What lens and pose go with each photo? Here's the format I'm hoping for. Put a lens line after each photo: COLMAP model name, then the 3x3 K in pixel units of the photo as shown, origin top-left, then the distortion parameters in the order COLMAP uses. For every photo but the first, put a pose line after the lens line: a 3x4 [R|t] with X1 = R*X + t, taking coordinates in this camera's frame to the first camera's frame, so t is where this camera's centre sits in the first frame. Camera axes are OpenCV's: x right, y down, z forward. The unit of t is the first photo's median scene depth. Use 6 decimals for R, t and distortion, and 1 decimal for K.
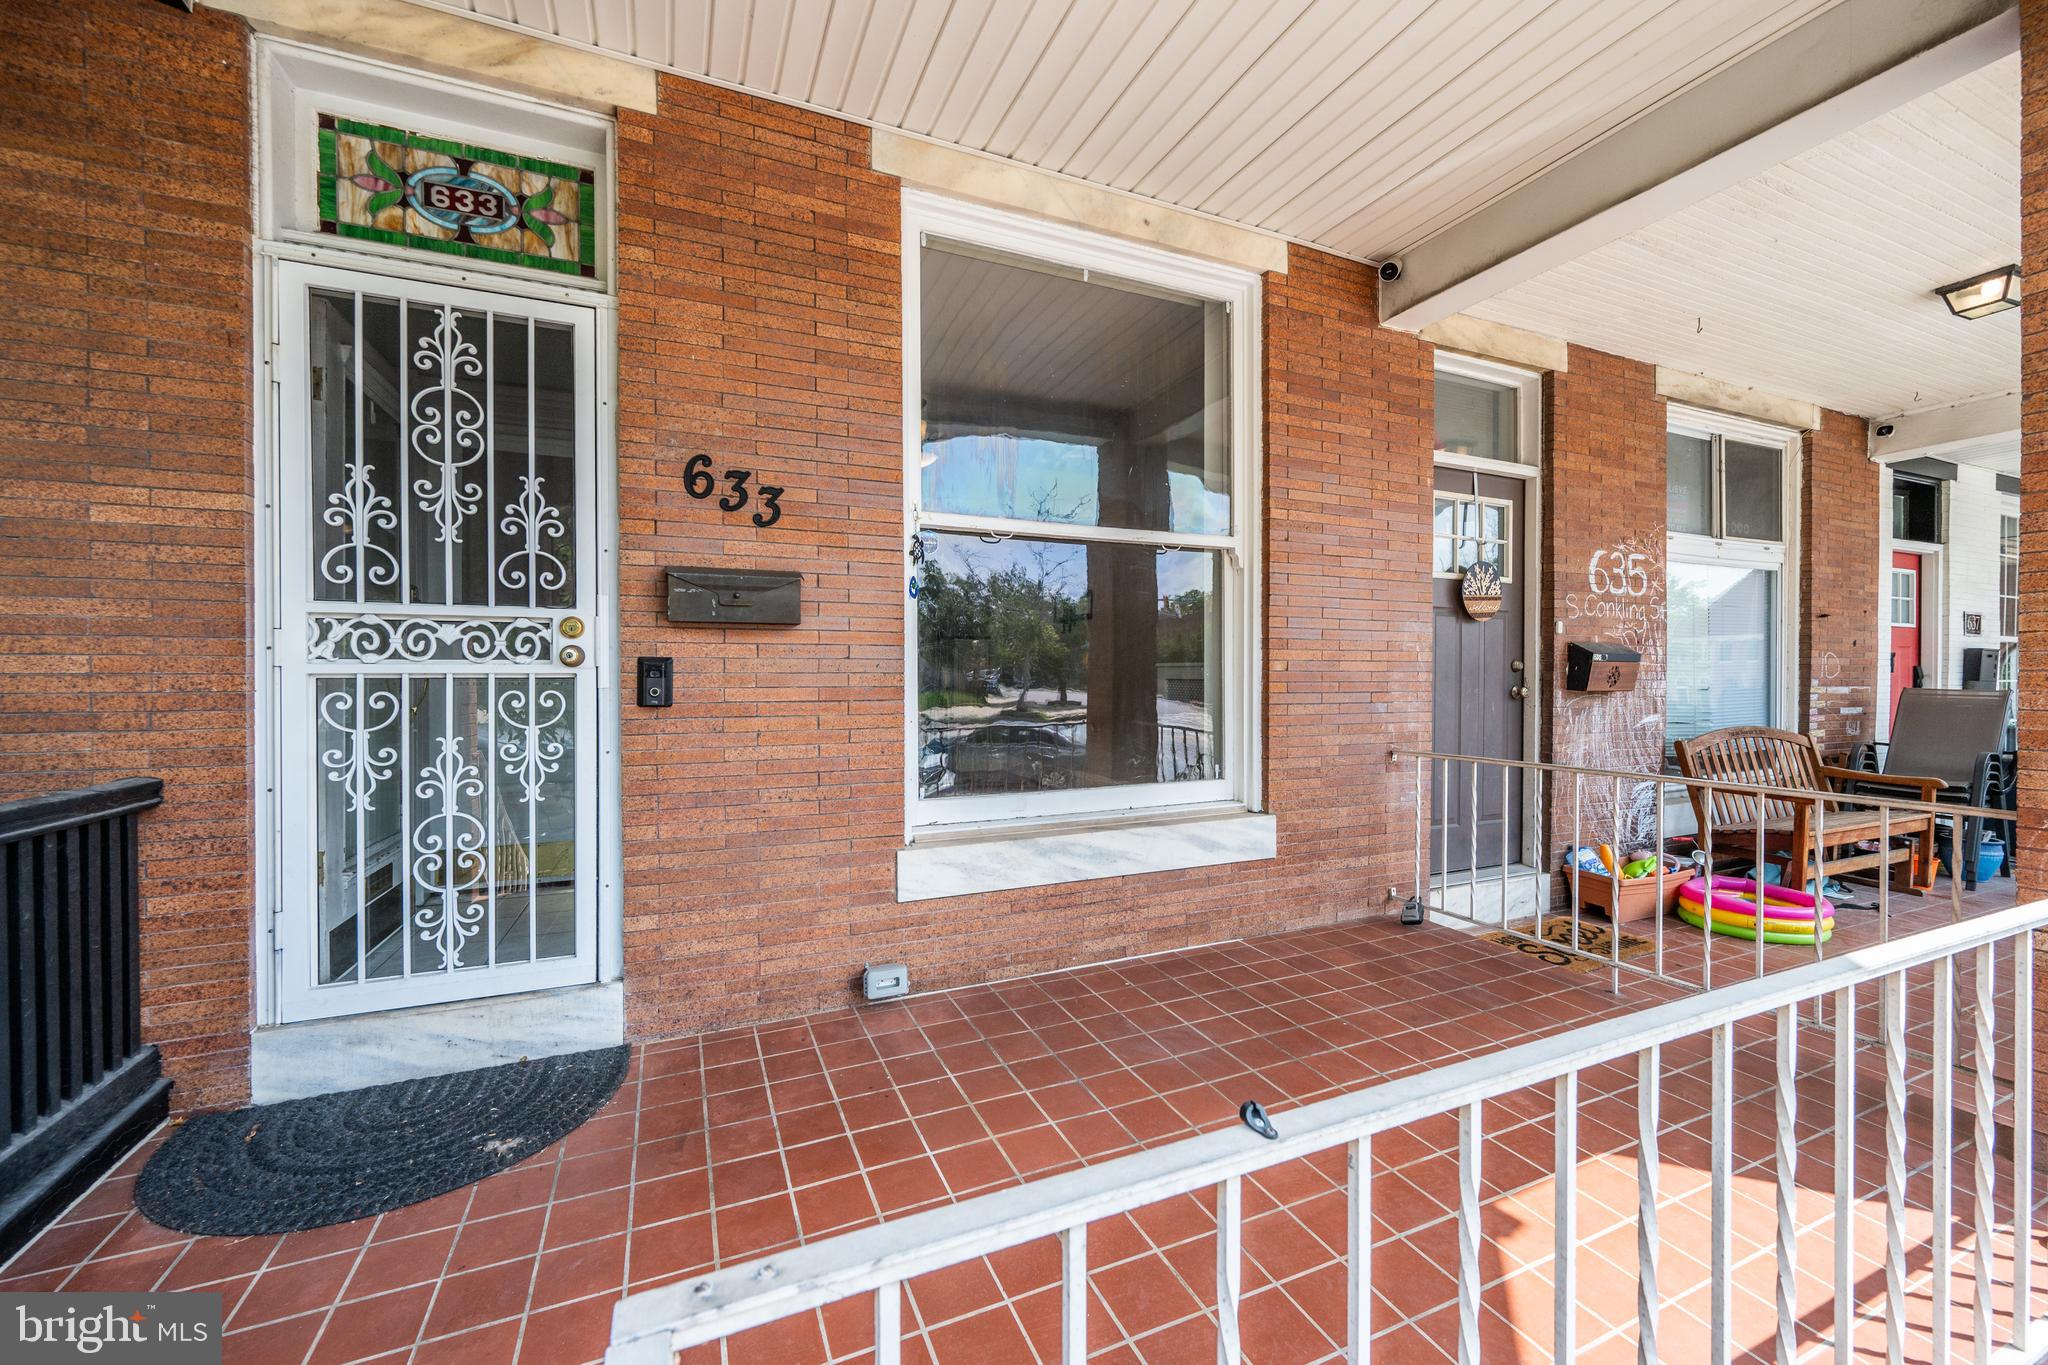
lens RADIAL K [[800.7, 0, 1029.5], [0, 800.7, 683.7], [0, 0, 1]] dist [-0.000571, -0.000300]
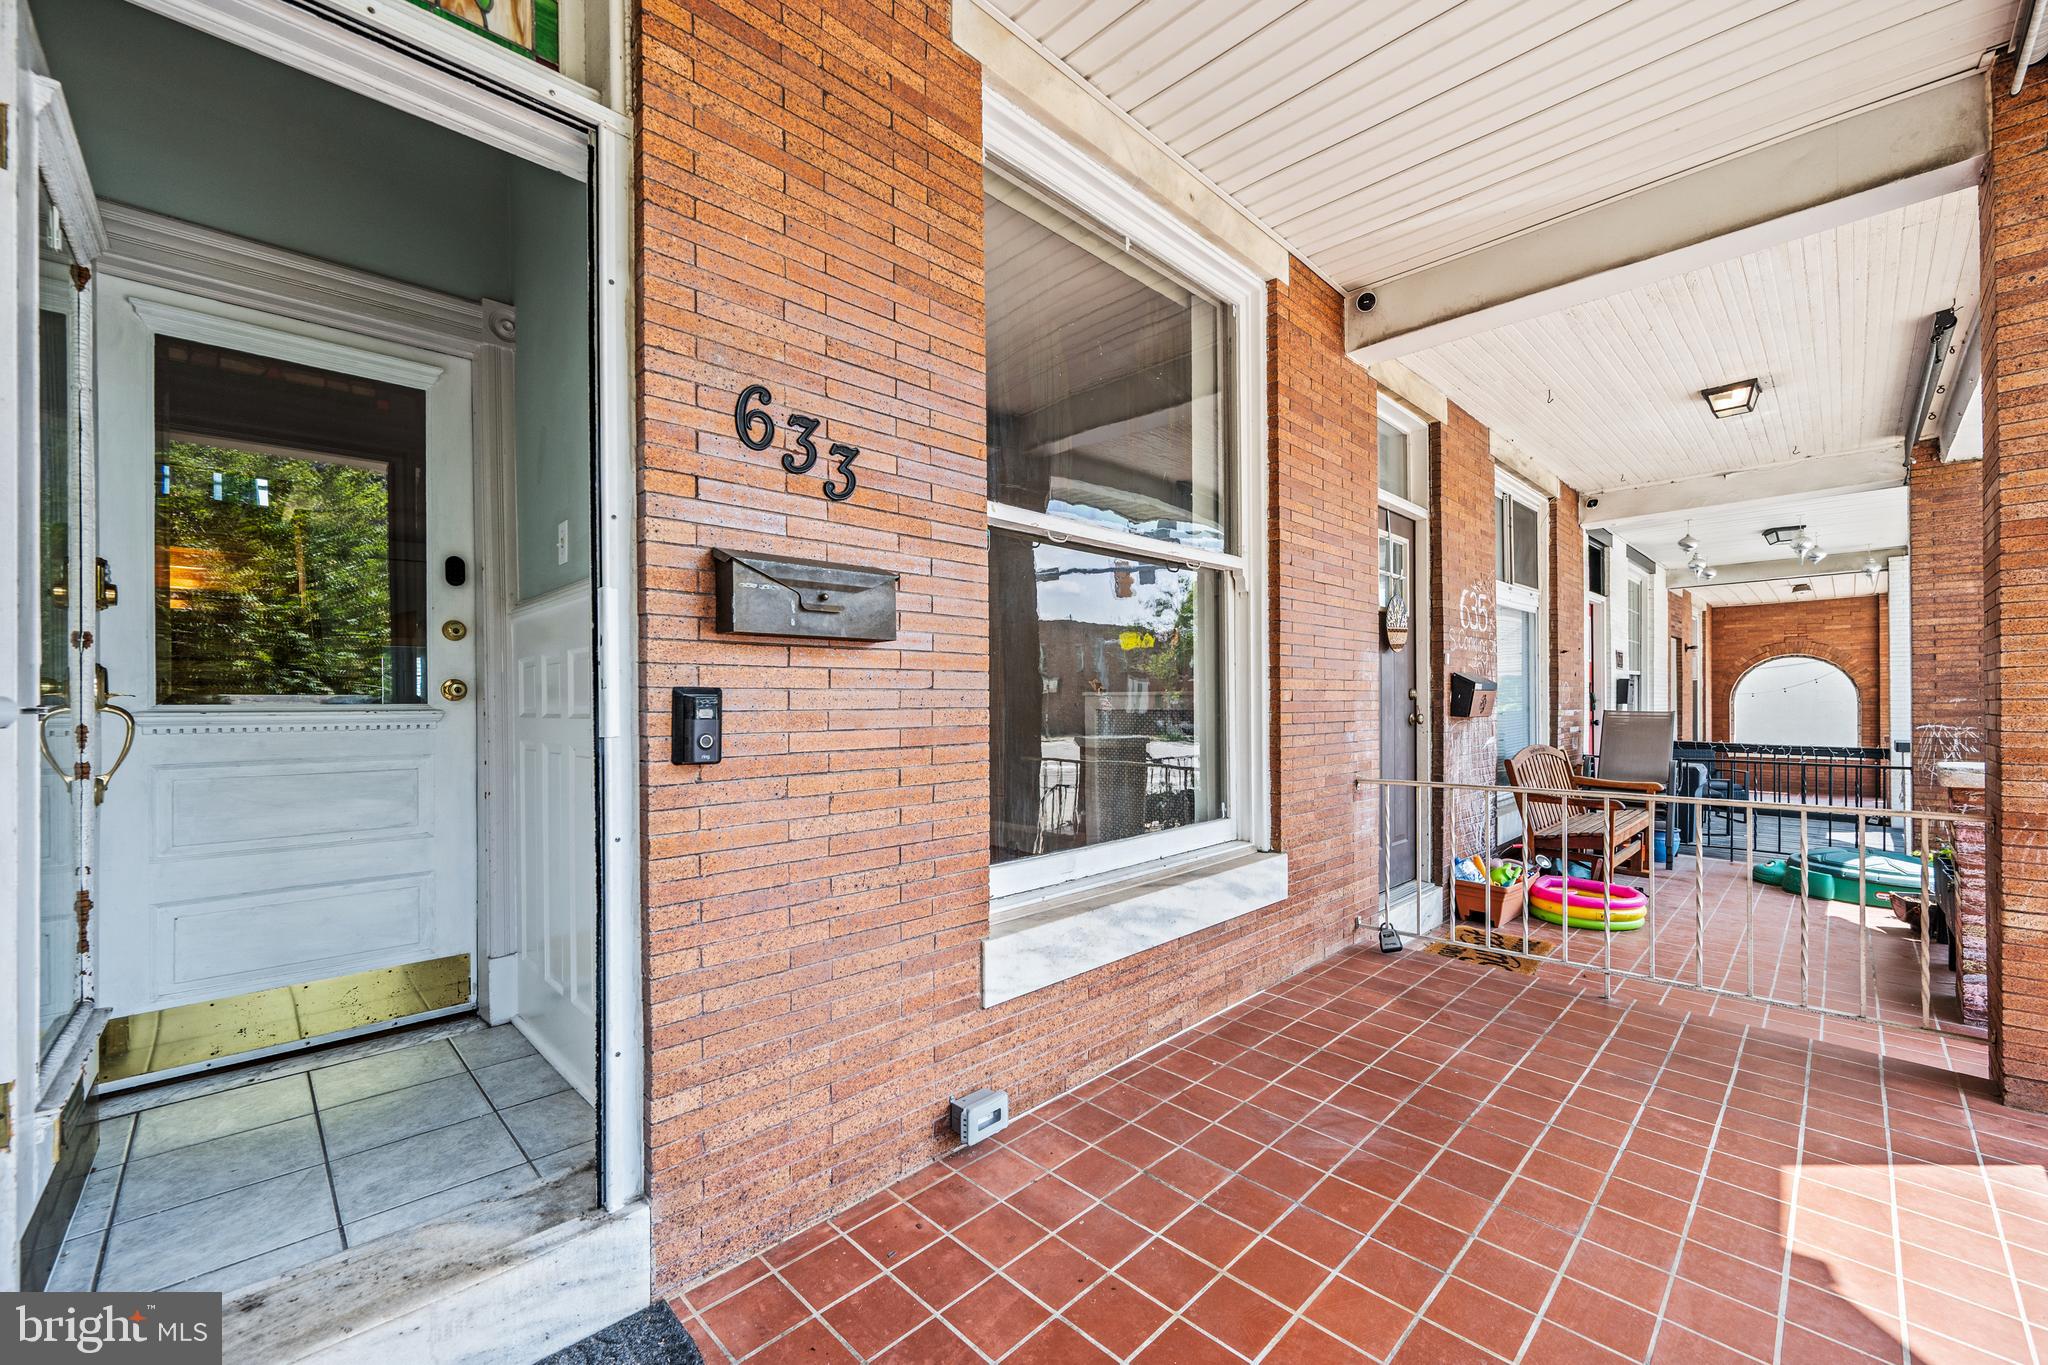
lens RADIAL K [[816.6, 0, 1024.5], [0, 816.6, 704.5], [0, 0, 1]] dist [-0.001663, -0.000345]
pose [[0.934001, -0.007486, 0.357193, -0.426080], [0.010532, 0.999923, -0.006582, -0.011538], [-0.357116, 0.009909, 0.934007, 0.271221]]
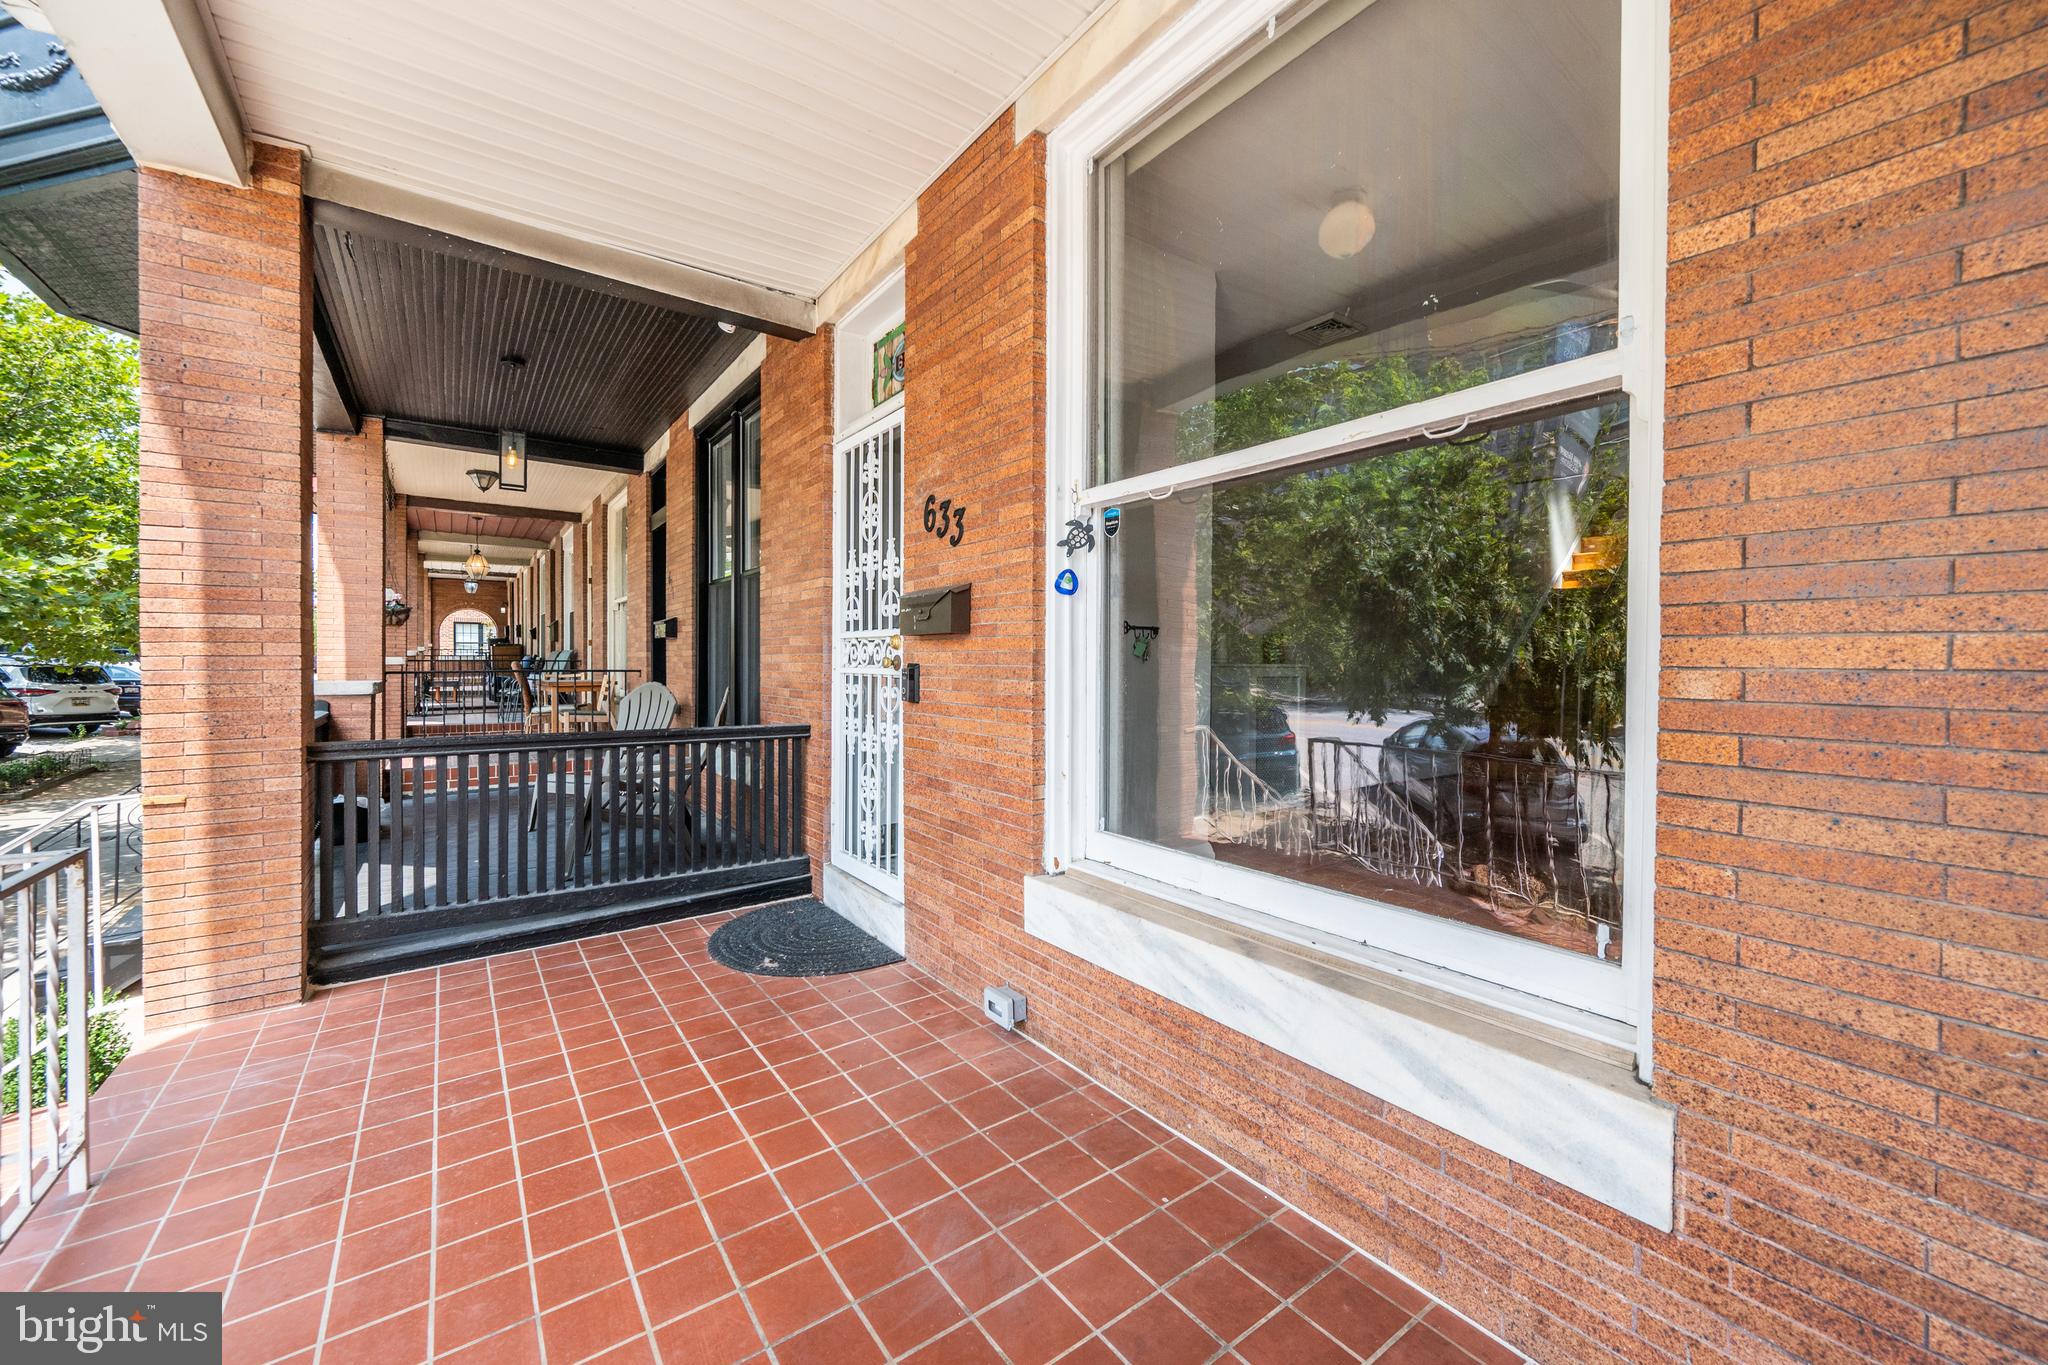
lens RADIAL K [[807.7, 0, 1023.2], [0, 807.7, 675.7], [0, 0, 1]] dist [-0.000192, -0.000077]
pose [[0.204627, 0.019308, -0.978650, 0.771599], [-0.018075, 0.999710, 0.015944, -0.035159], [0.978673, 0.014426, 0.204917, 0.848230]]
